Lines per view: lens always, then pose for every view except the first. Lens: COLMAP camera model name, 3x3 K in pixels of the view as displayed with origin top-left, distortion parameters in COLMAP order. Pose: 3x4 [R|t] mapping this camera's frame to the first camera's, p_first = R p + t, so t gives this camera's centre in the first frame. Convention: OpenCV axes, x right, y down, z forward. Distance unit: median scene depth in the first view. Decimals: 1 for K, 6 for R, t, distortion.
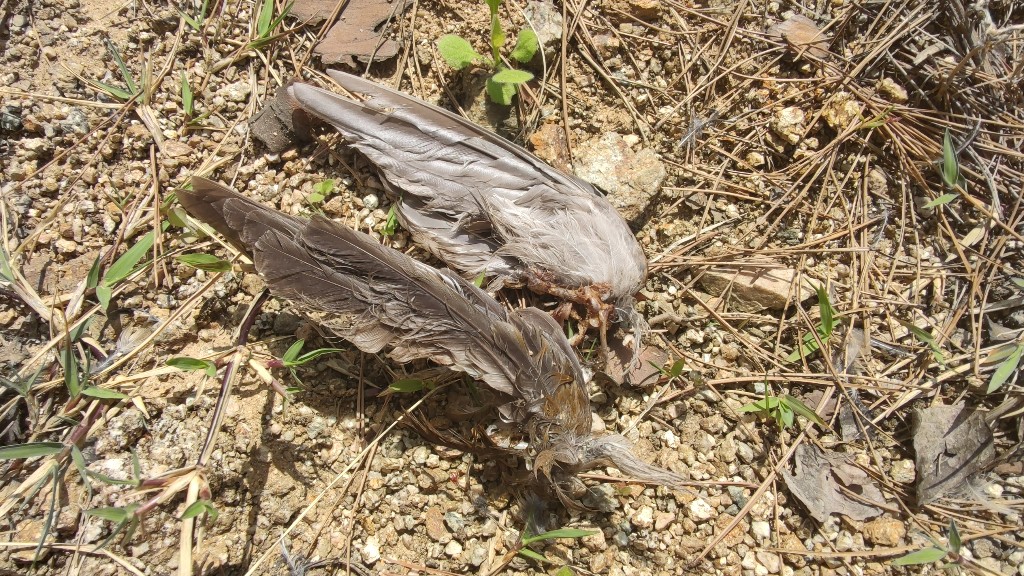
lens RADIAL K [[717.2, 0, 516.1], [0, 717.2, 285.2], [0, 0, 1]] dist [-0.005833, 0.034345]
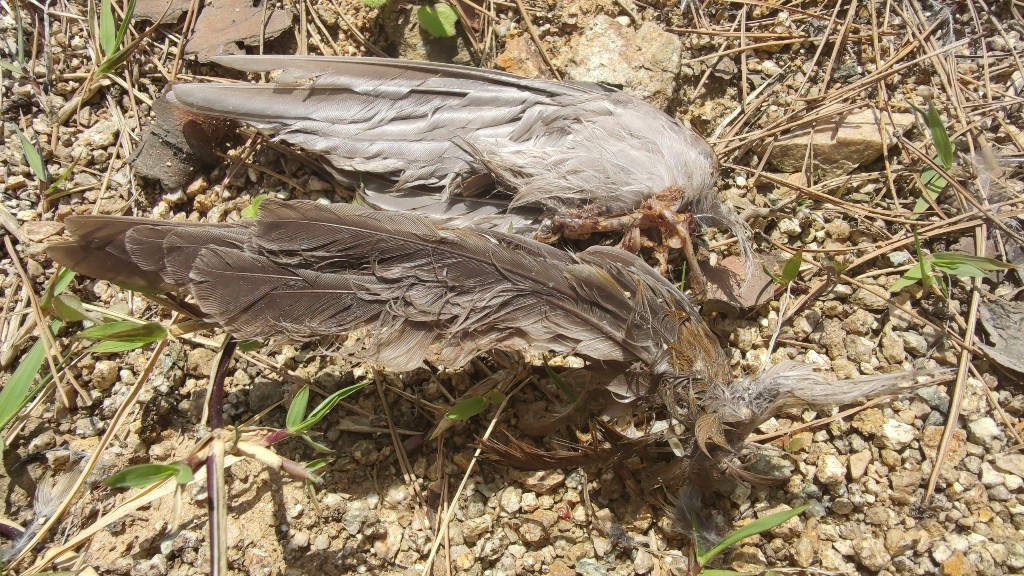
lens RADIAL K [[717.2, 0, 513.4], [0, 717.2, 289.6], [0, 0, 1]] dist [-0.005833, 0.034345]
pose [[0.939333, -0.327958, 0.100488, -0.127802], [0.333841, 0.941393, -0.048268, 0.072489], [-0.078768, 0.078887, 0.993767, 0.264233]]
